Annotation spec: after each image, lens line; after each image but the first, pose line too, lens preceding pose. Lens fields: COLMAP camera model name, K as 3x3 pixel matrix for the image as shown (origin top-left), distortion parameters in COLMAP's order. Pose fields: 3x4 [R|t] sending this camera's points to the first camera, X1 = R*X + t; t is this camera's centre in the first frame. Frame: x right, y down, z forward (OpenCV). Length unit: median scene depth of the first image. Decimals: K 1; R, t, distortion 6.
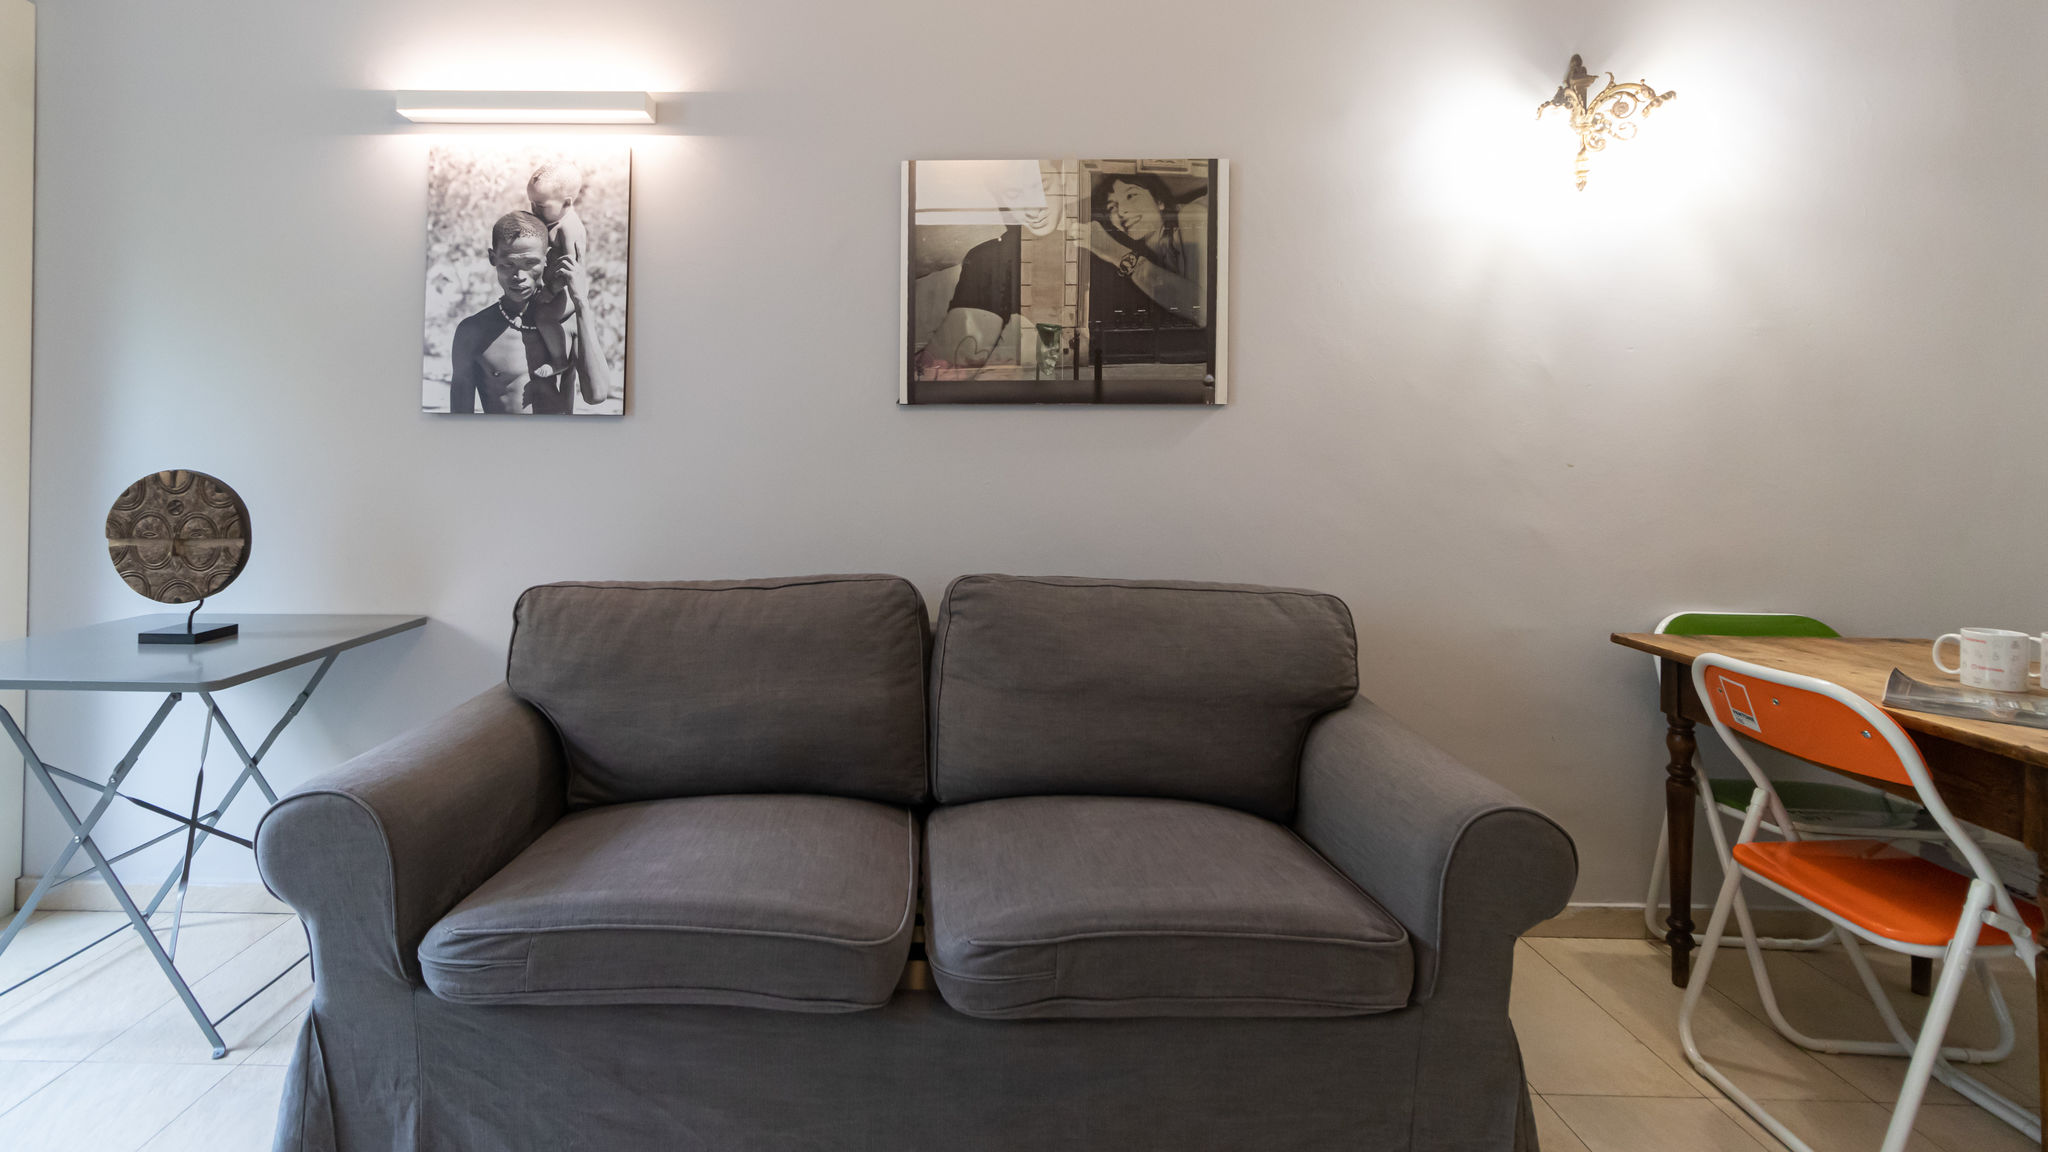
lens RADIAL K [[976.8, 0, 949.0], [0, 976.8, 454.3], [0, 0, 1]] dist [-0.003247, 0.000273]
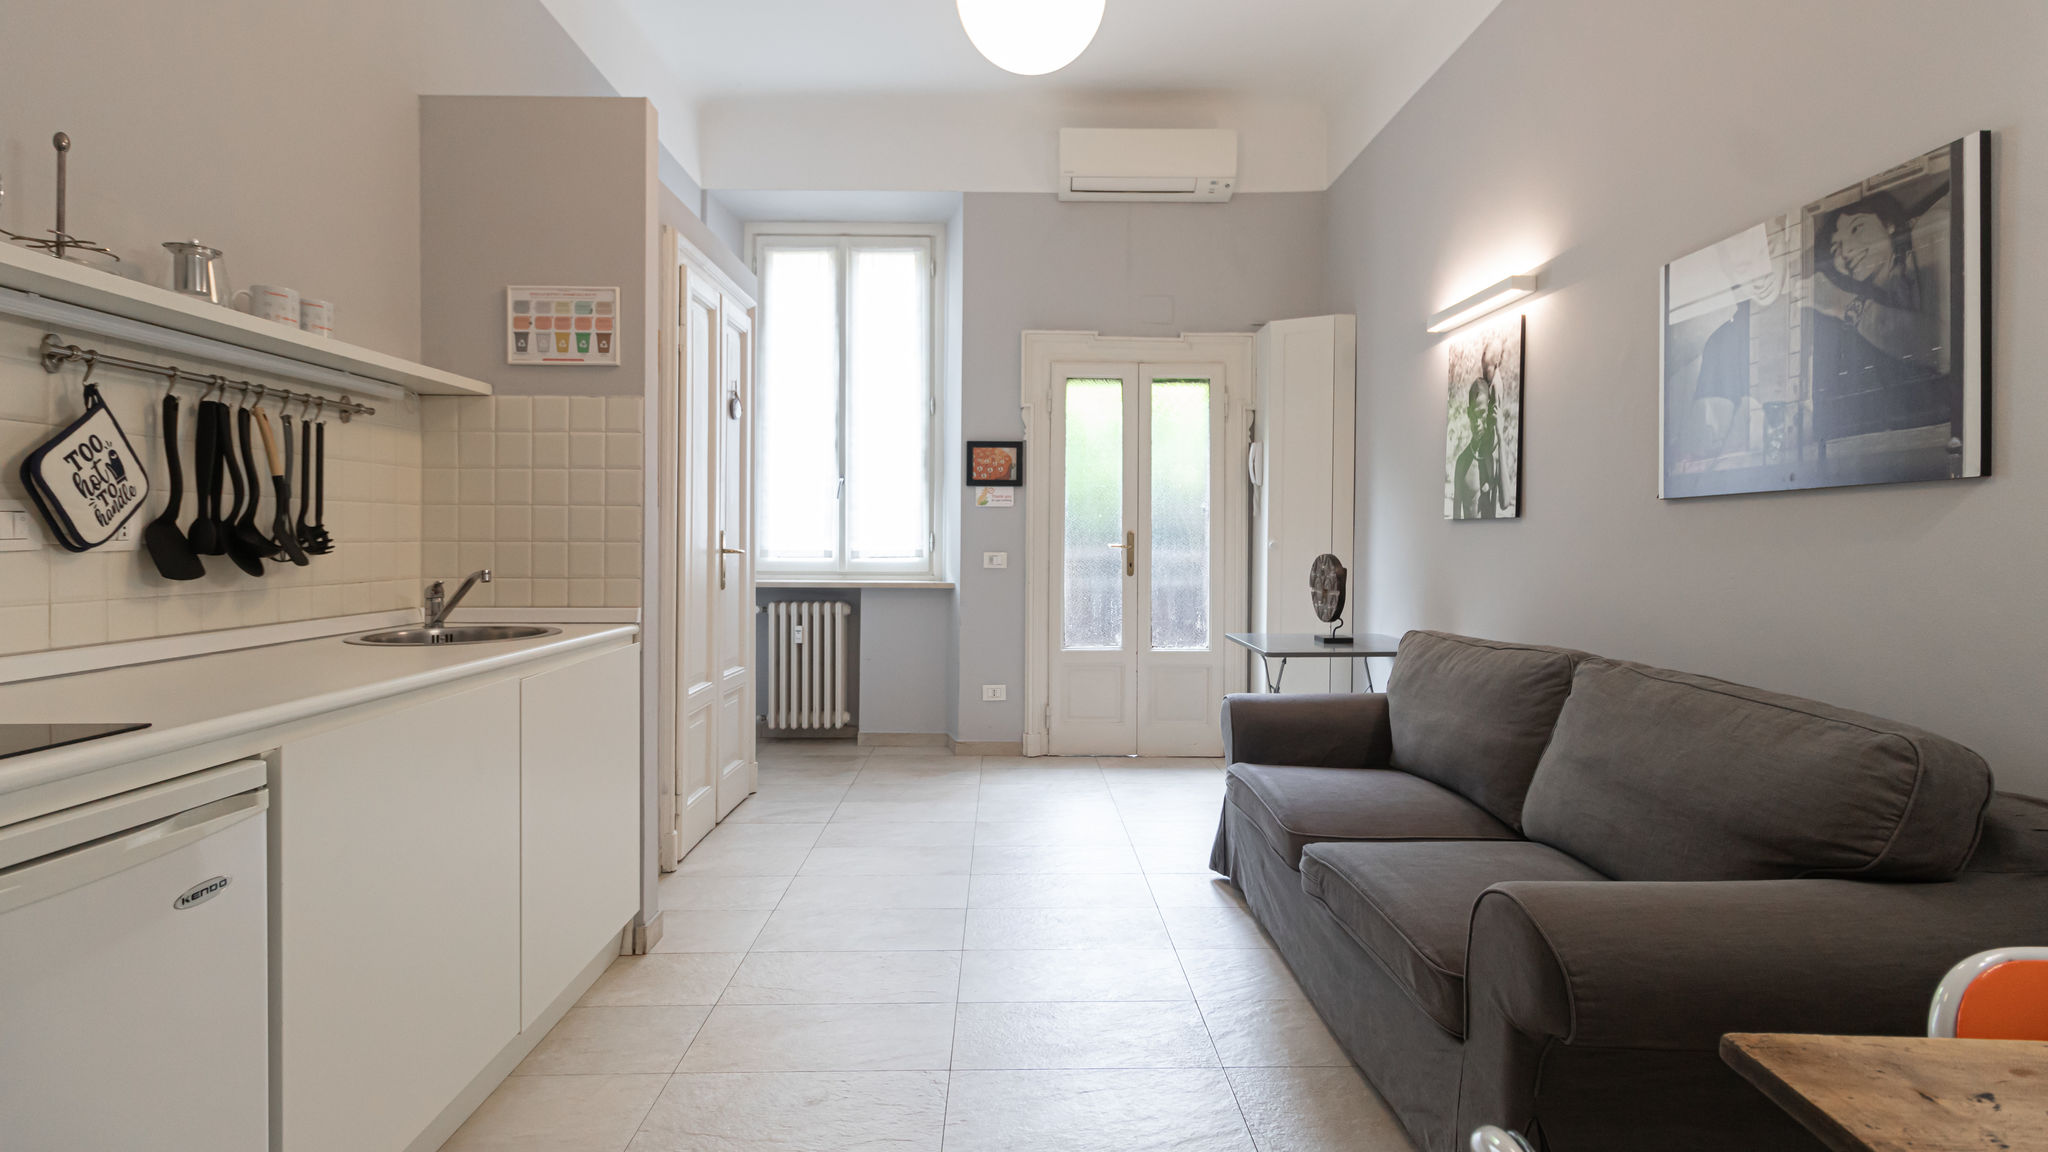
lens RADIAL K [[950.3, 0, 1026.8], [0, 950.3, 538.8], [0, 0, 1]] dist [0.000104, 0.001615]
pose [[0.042743, -0.007445, -0.999058, 0.942185], [-0.003652, 0.999964, -0.007608, 0.001661], [0.999079, 0.003973, 0.042714, 0.278383]]
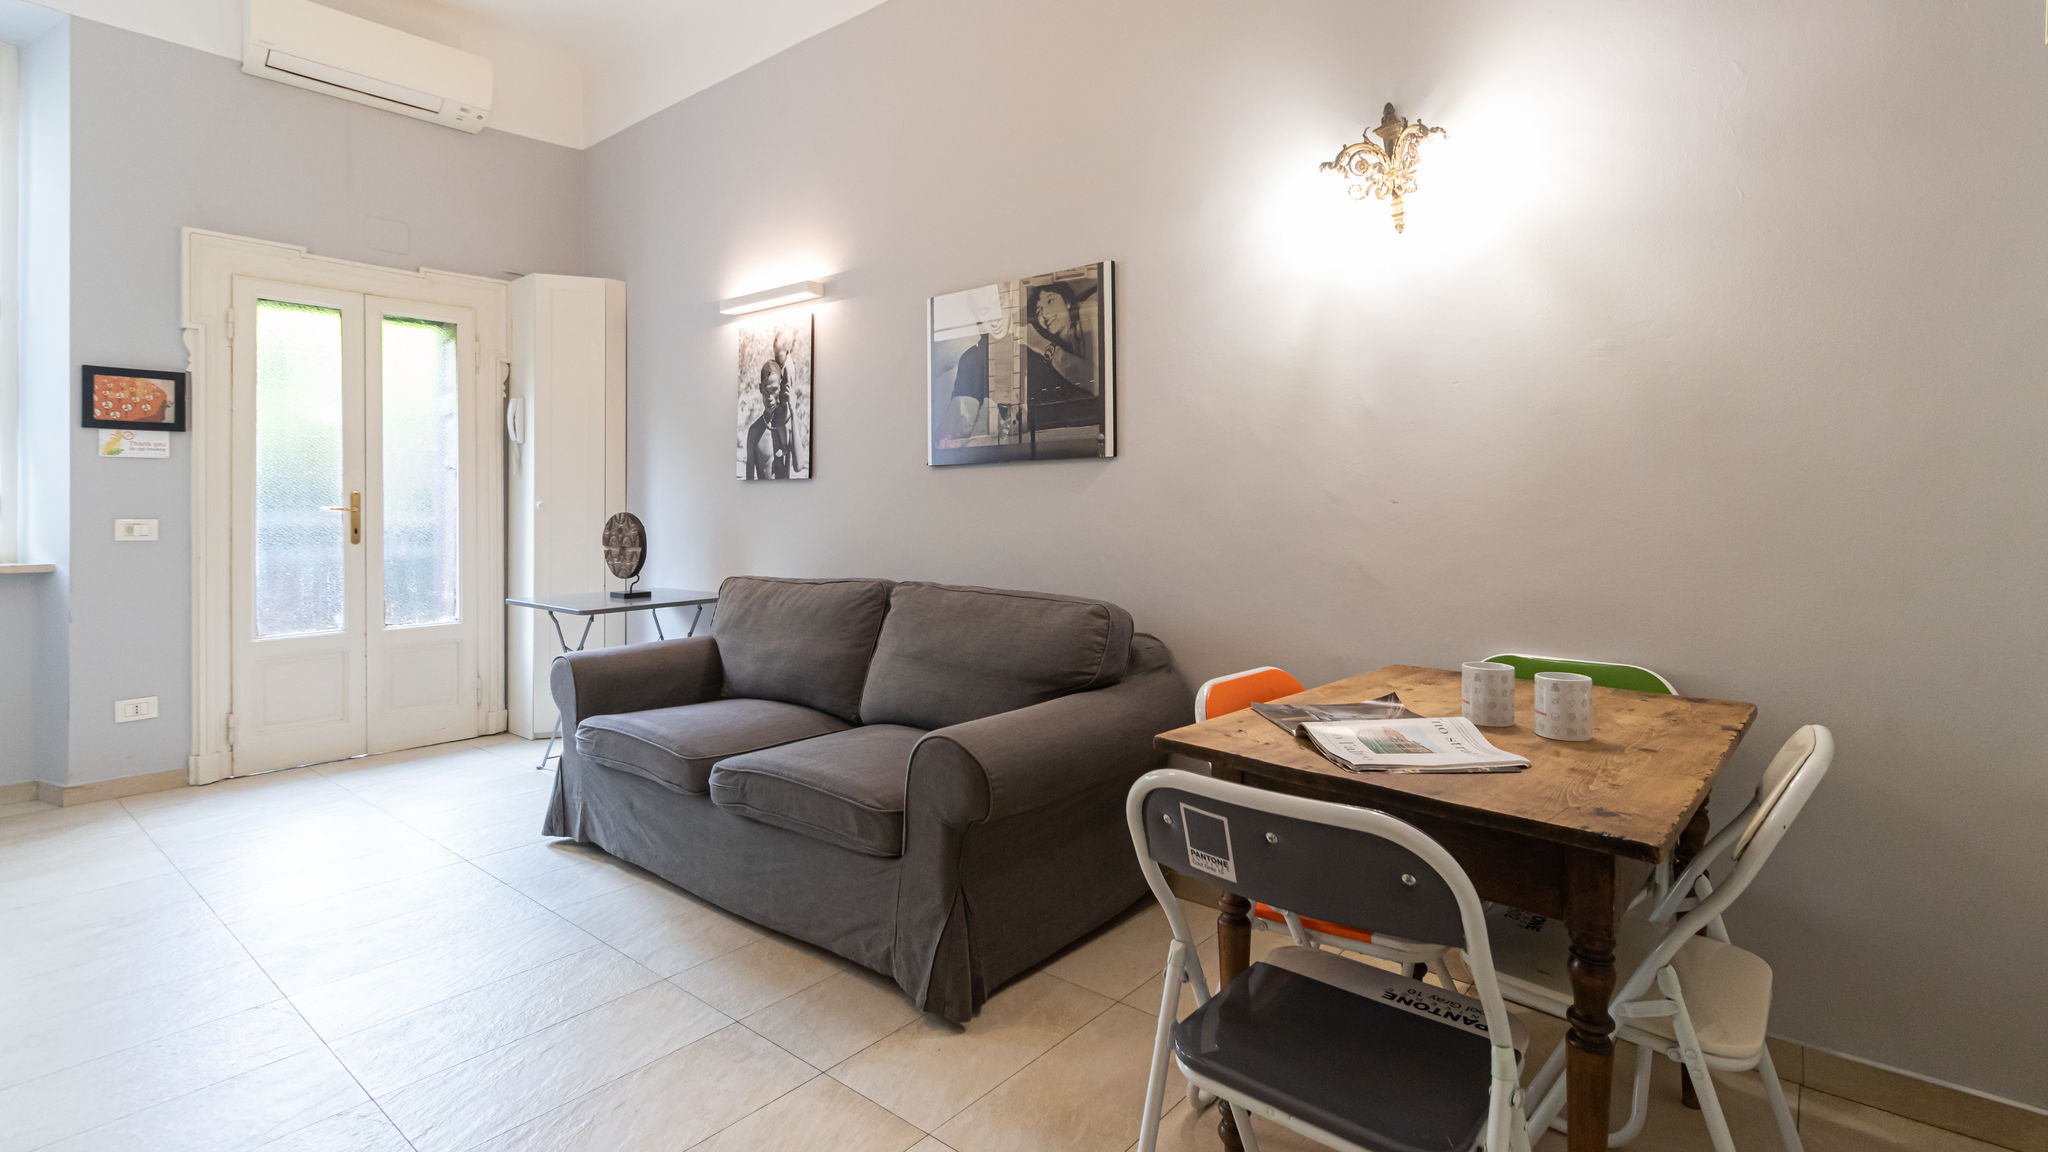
lens RADIAL K [[970.5, 0, 1027.8], [0, 970.5, 499.7], [0, 0, 1]] dist [-0.000703, 0.010034]
pose [[0.779762, -0.013786, -0.625925, 0.972873], [0.011269, 0.999905, -0.007984, 0.012507], [0.625975, -0.000828, 0.779843, -0.036054]]
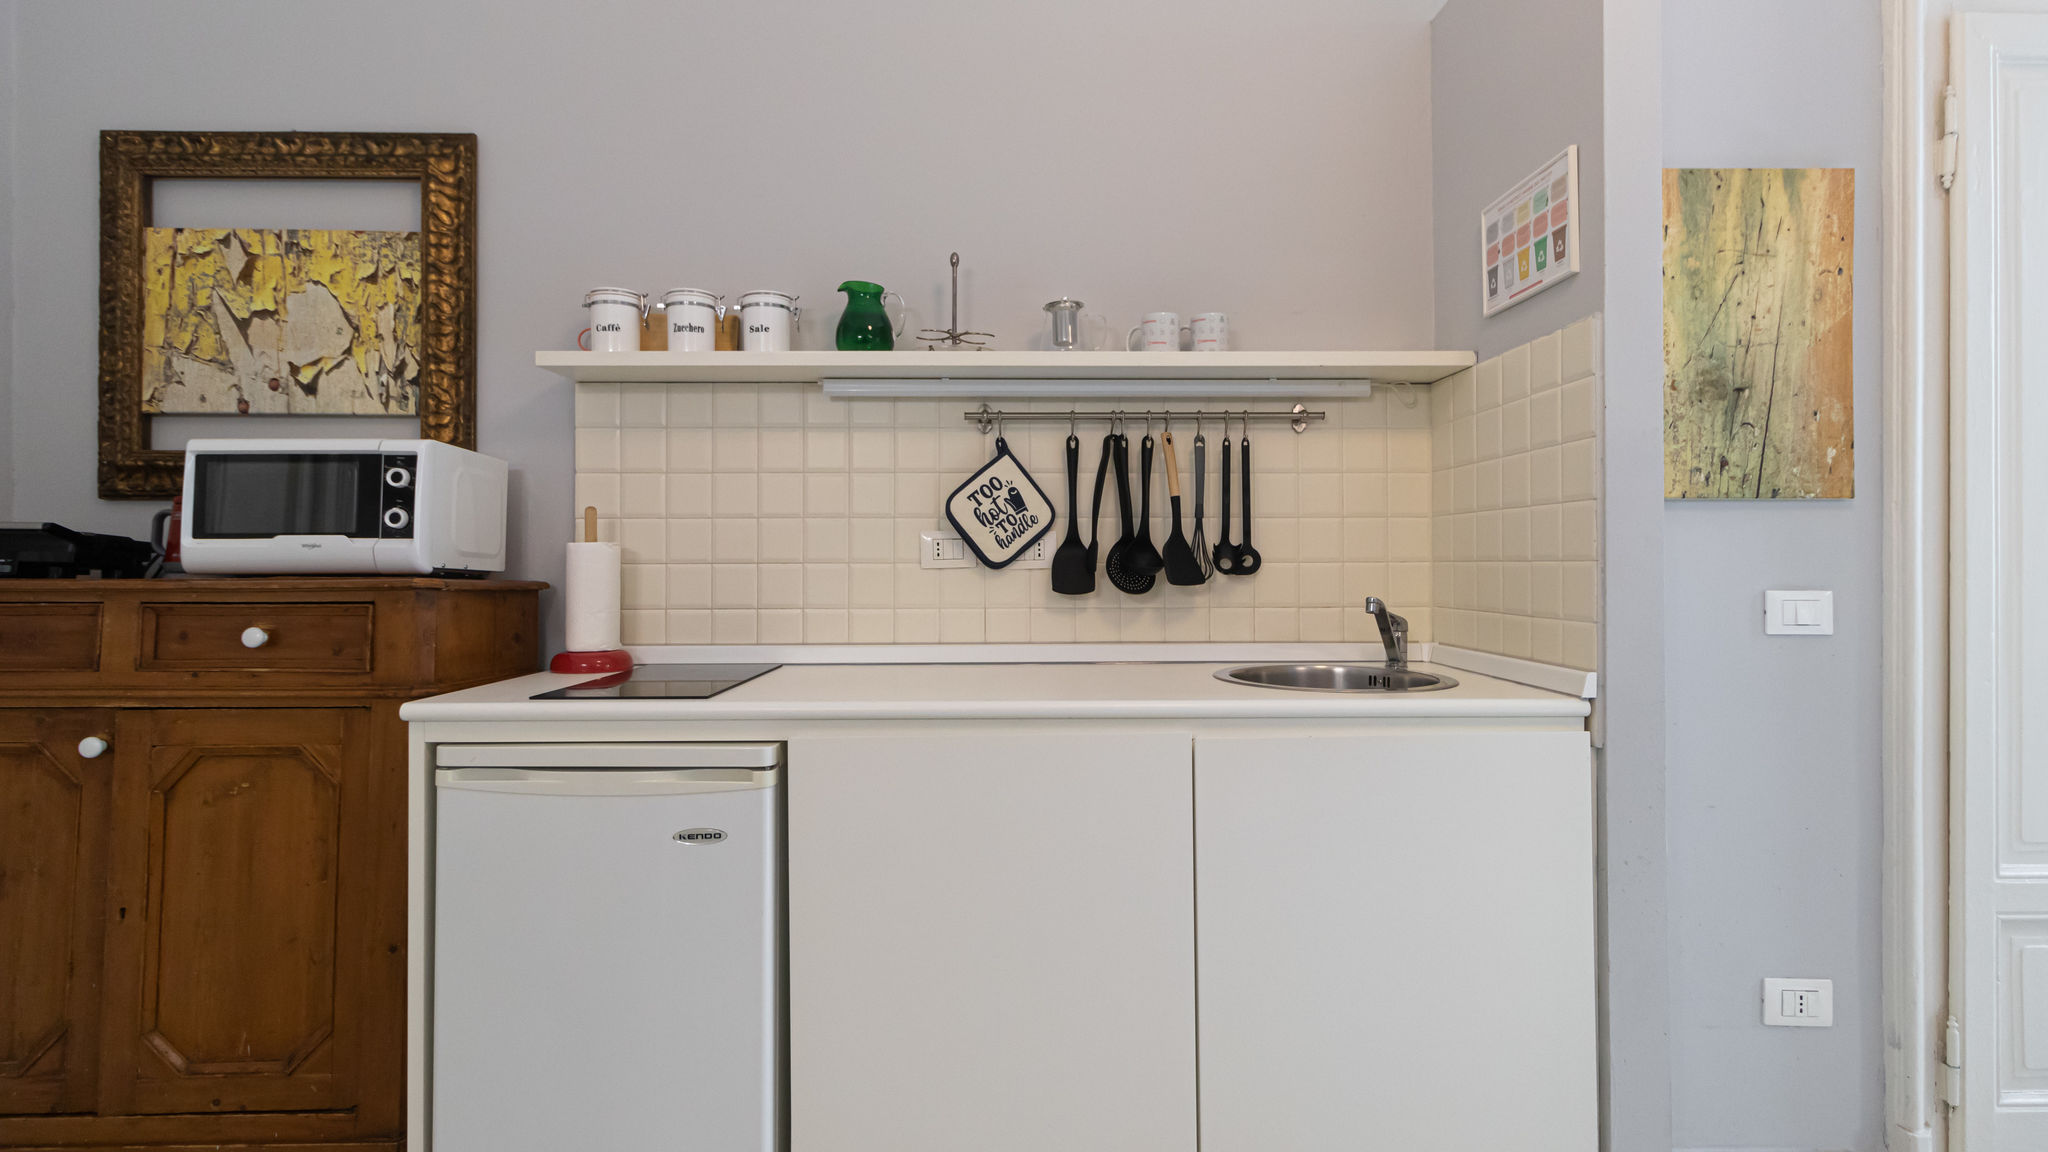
lens RADIAL K [[953.7, 0, 1024.6], [0, 953.7, 550.4], [0, 0, 1]] dist [-0.000788, 0.000750]
pose [[-0.999210, -0.006911, -0.039140, 0.234482], [-0.006521, 0.999928, -0.010097, -0.000075], [0.039207, -0.009834, -0.999183, 0.510774]]
